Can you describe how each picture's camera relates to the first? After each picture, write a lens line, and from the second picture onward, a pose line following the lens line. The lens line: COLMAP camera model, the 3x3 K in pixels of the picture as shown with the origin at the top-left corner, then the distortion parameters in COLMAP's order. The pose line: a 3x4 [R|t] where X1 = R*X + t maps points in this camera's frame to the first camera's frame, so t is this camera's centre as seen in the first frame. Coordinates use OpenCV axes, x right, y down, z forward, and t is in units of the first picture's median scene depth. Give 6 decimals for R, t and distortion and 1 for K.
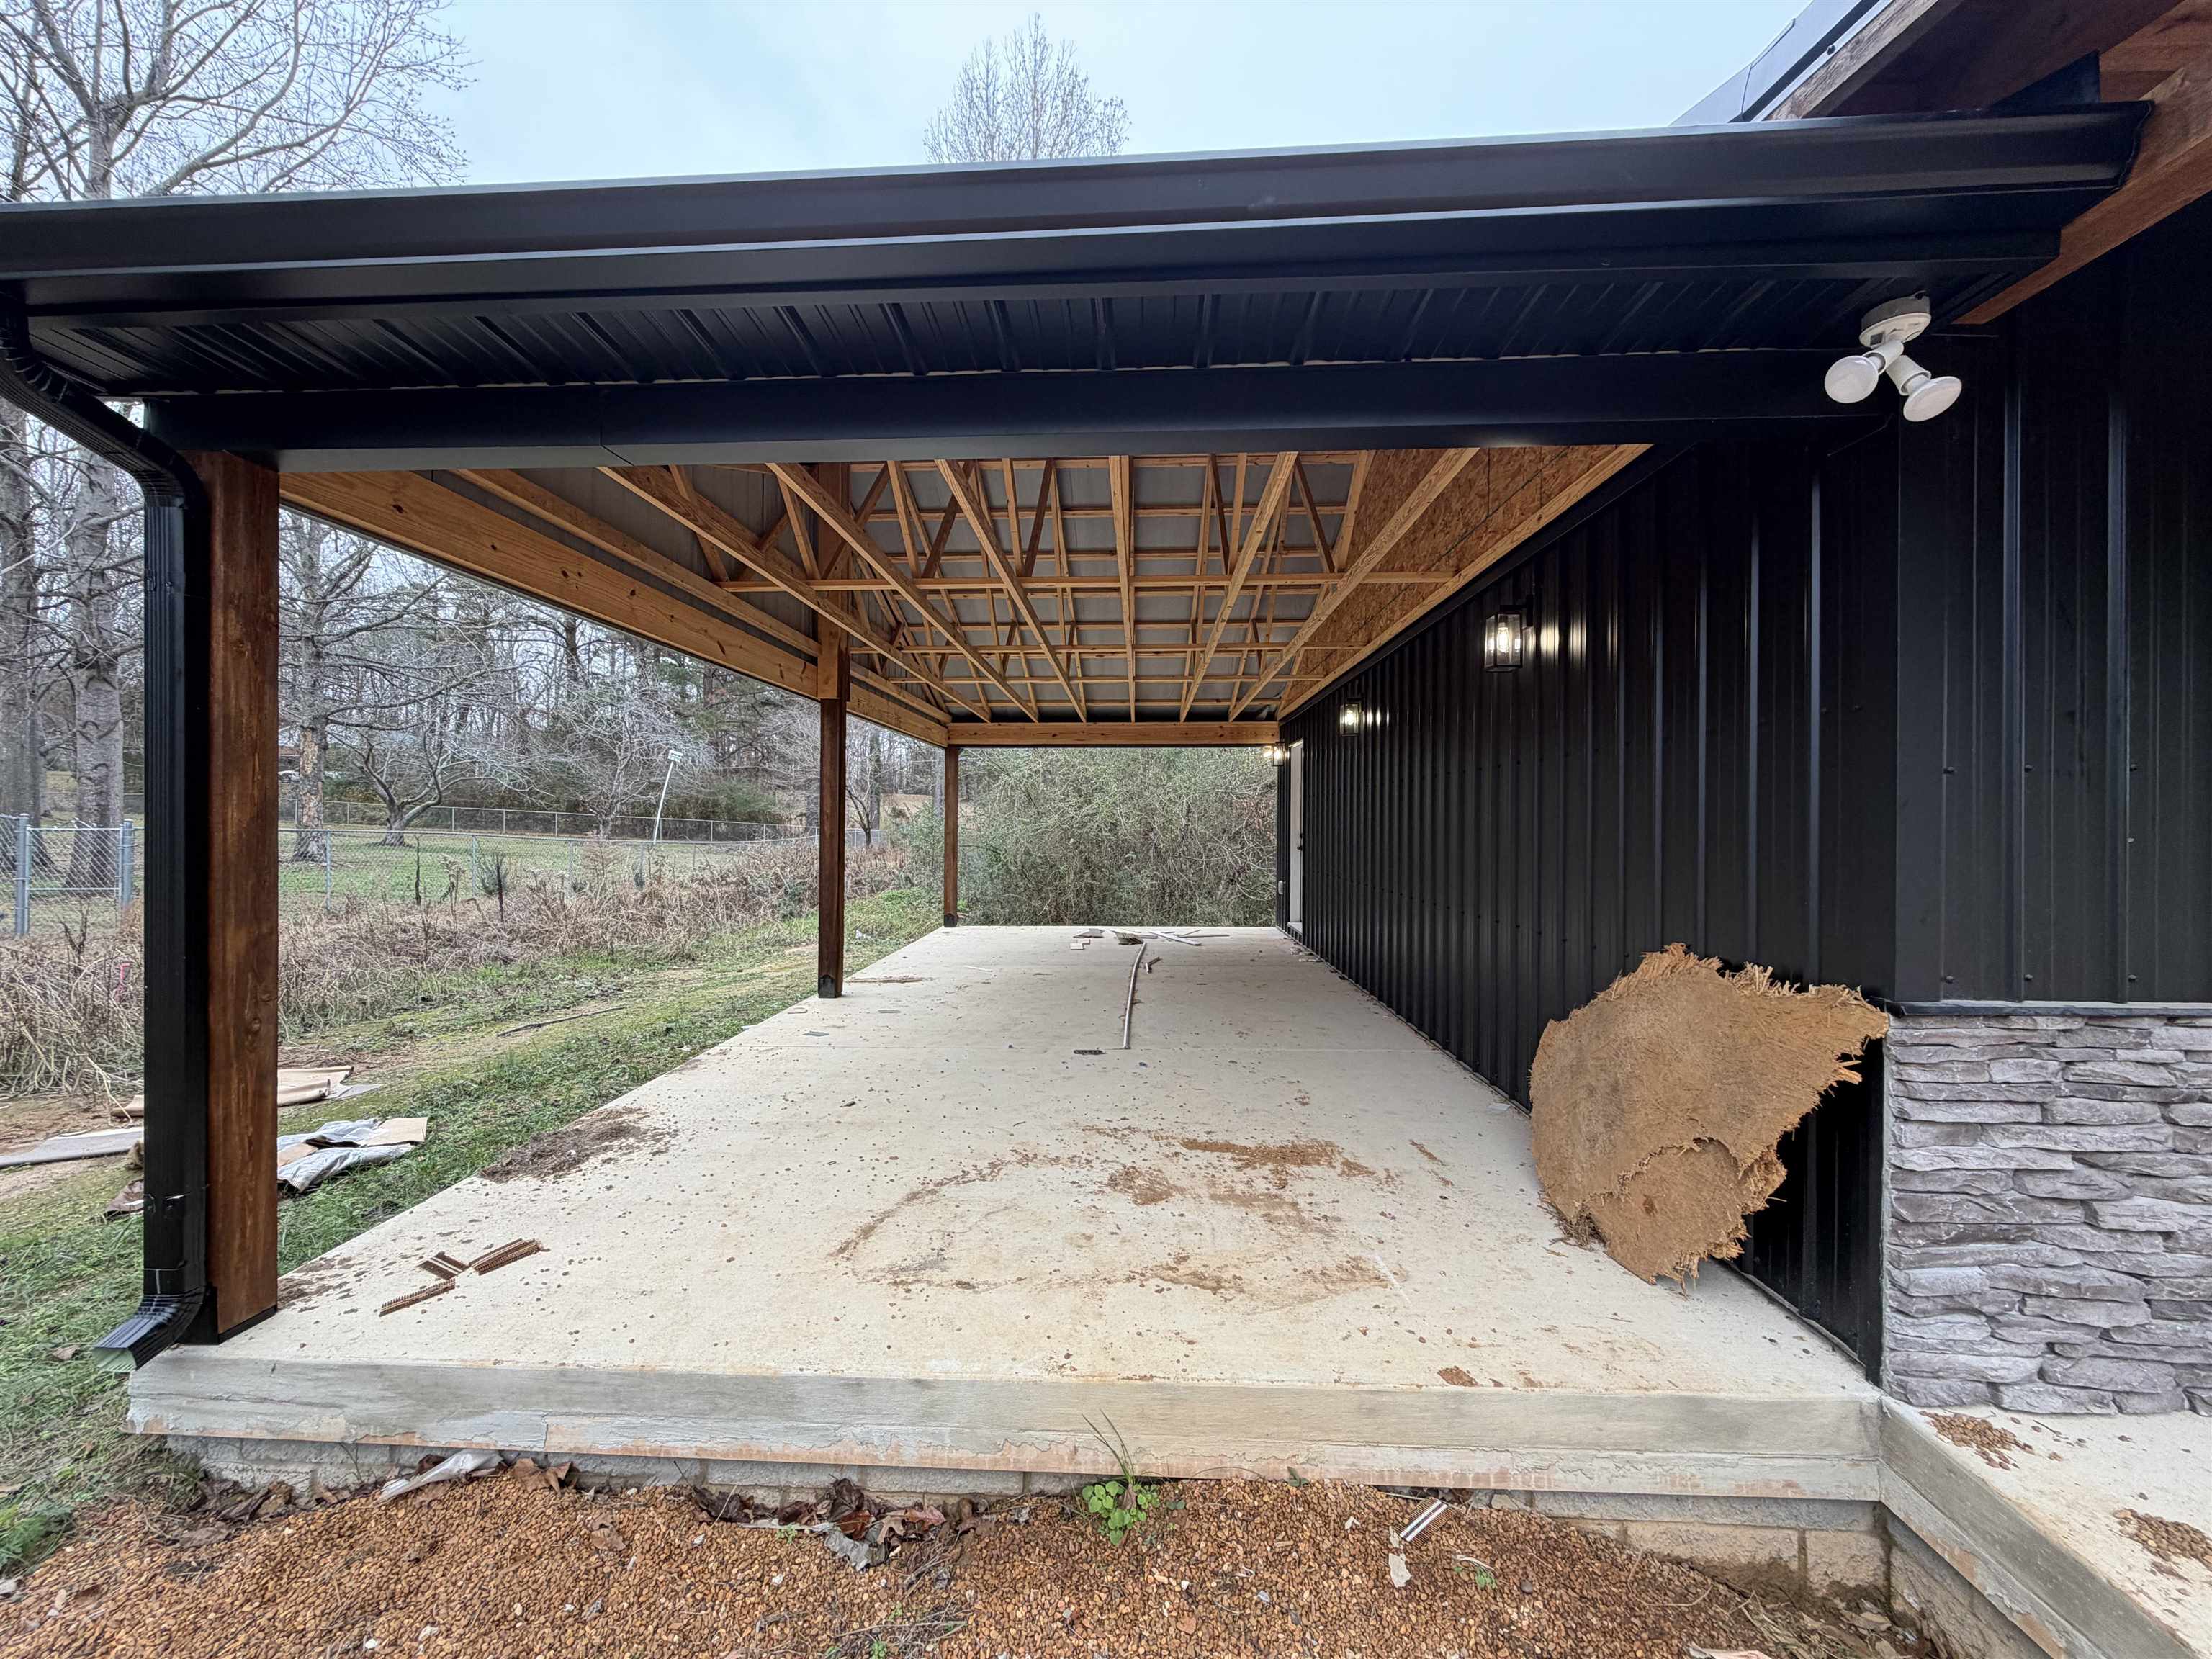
lens RADIAL K [[876.9, 0, 1093.1], [0, 876.9, 824.0], [0, 0, 1]] dist [0.000641, 0.000372]
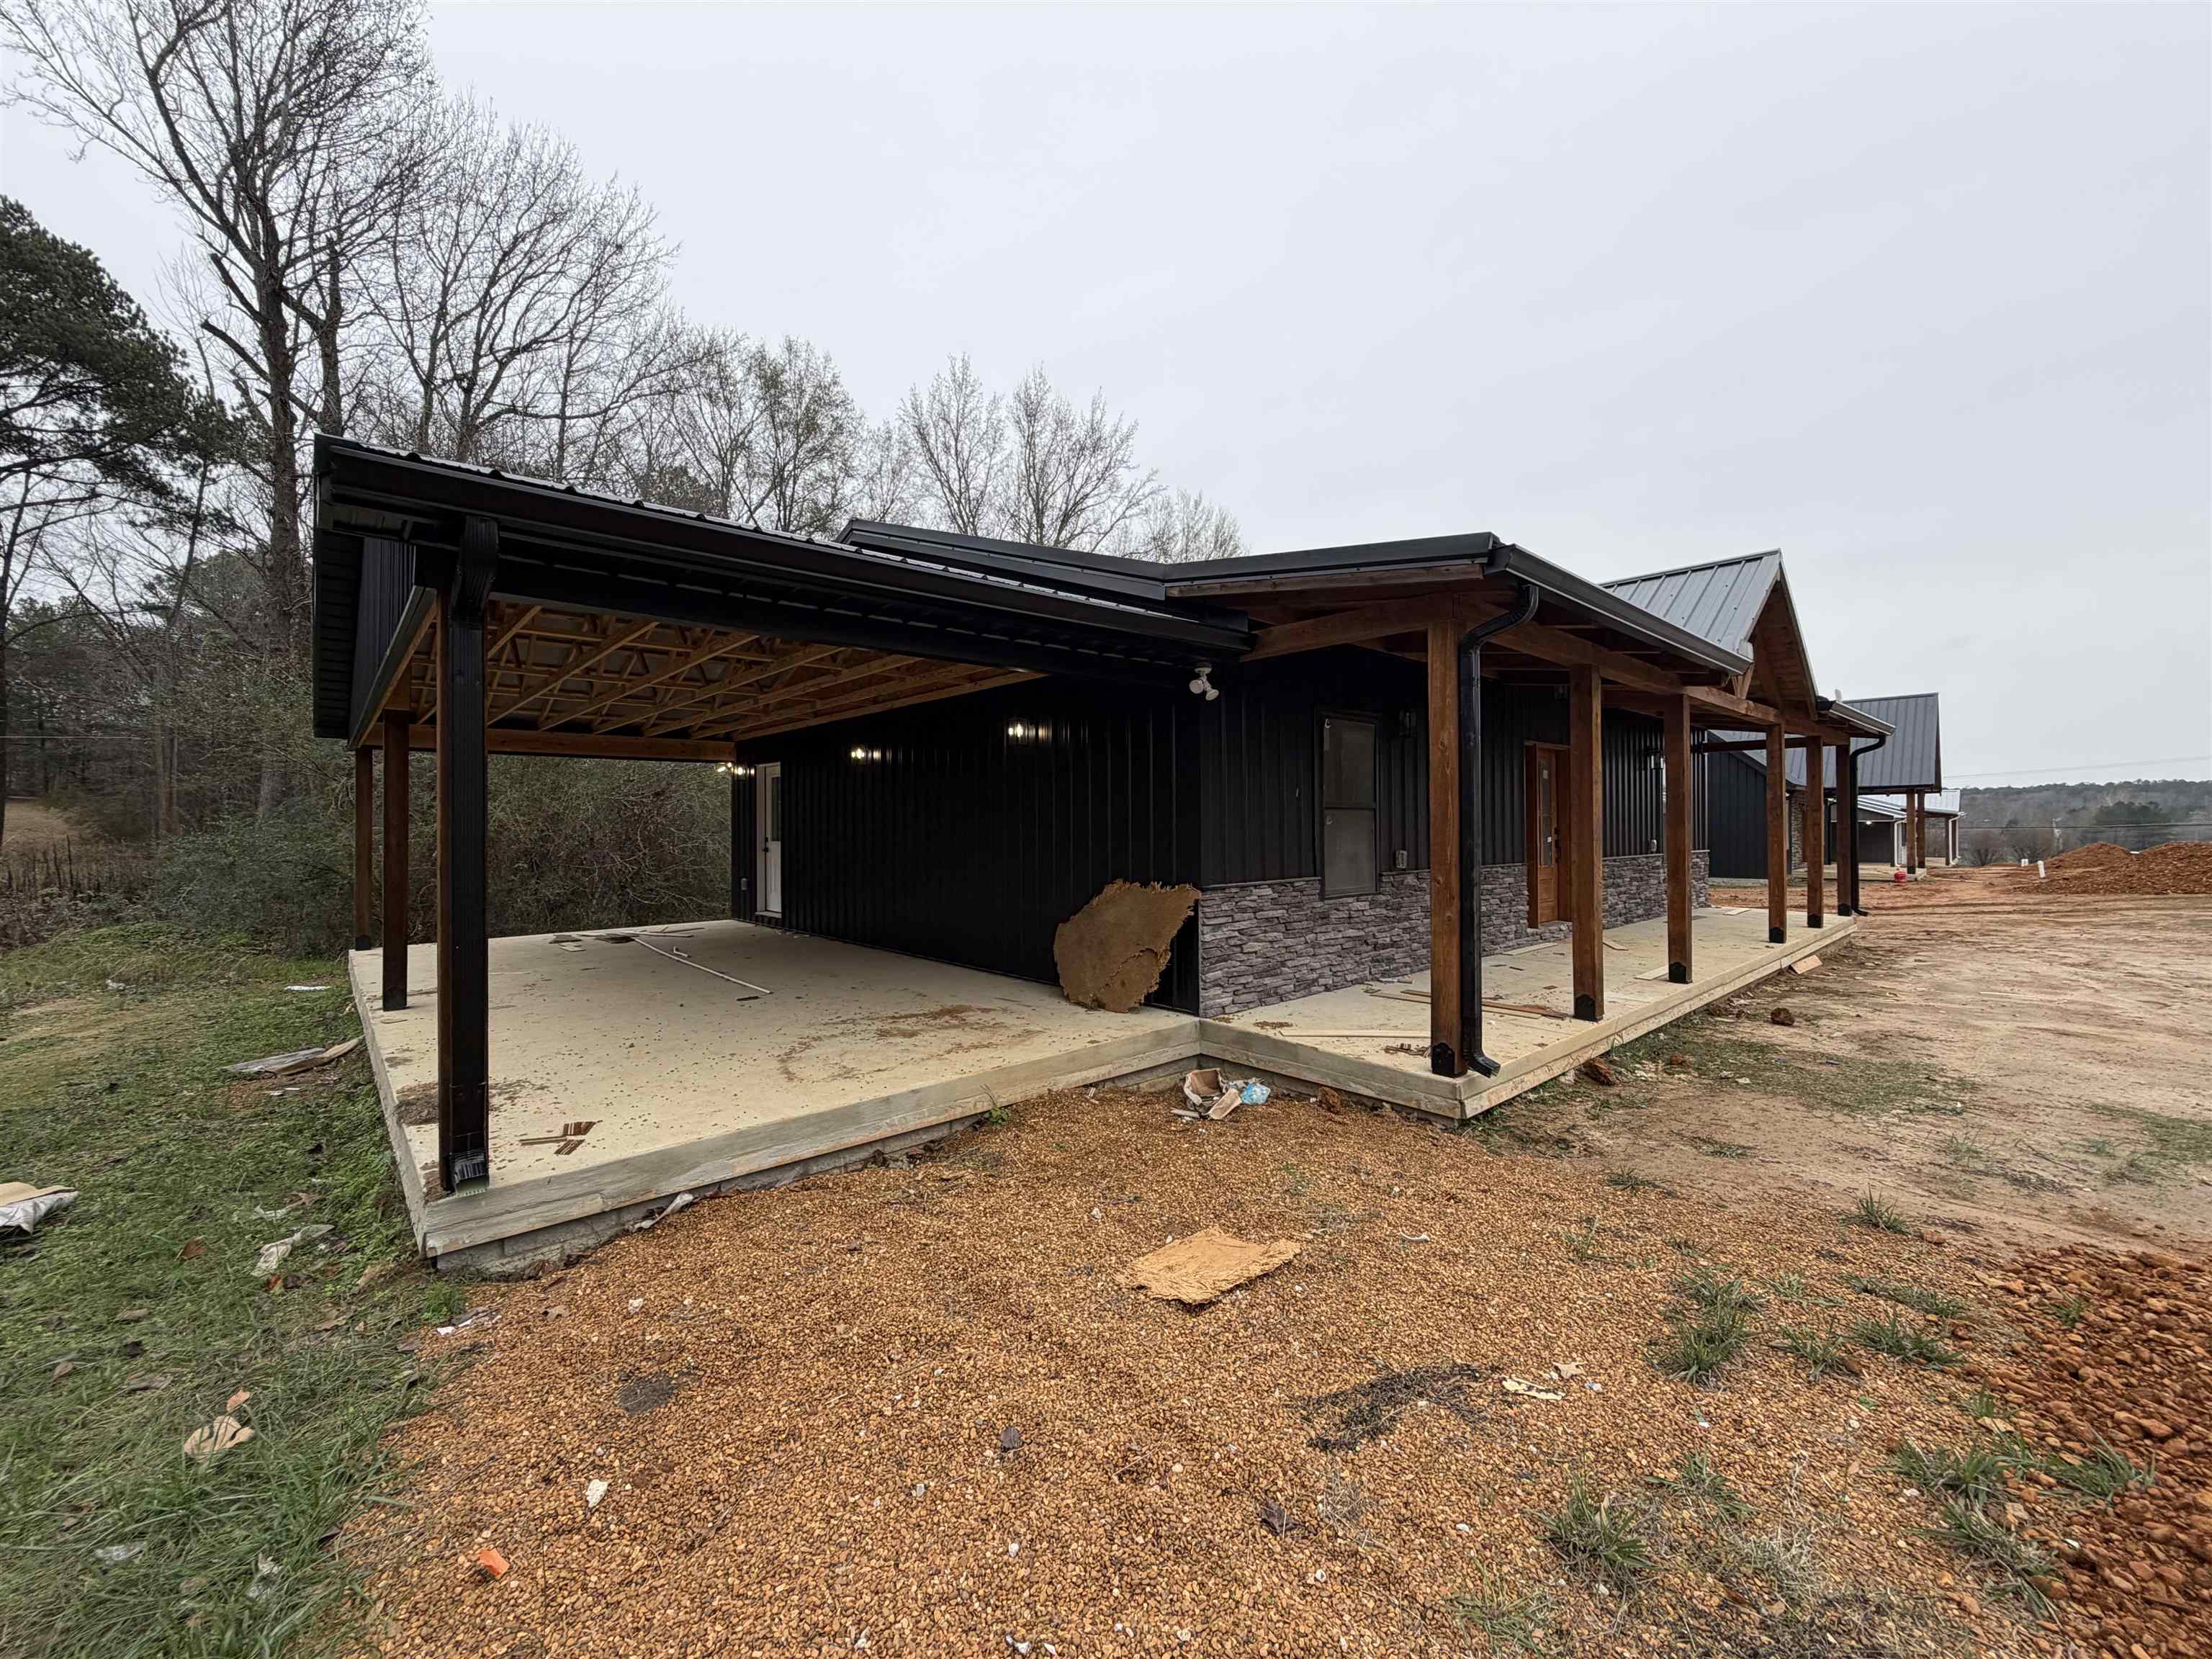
lens RADIAL K [[876.9, 0, 1090.4], [0, 876.9, 816.2], [0, 0, 1]] dist [0.000641, 0.000372]
pose [[0.717636, 0.000246, 0.696418, -1.294234], [0.008629, 0.999920, -0.009246, -0.014189], [-0.696365, 0.012645, 0.717576, -0.797868]]
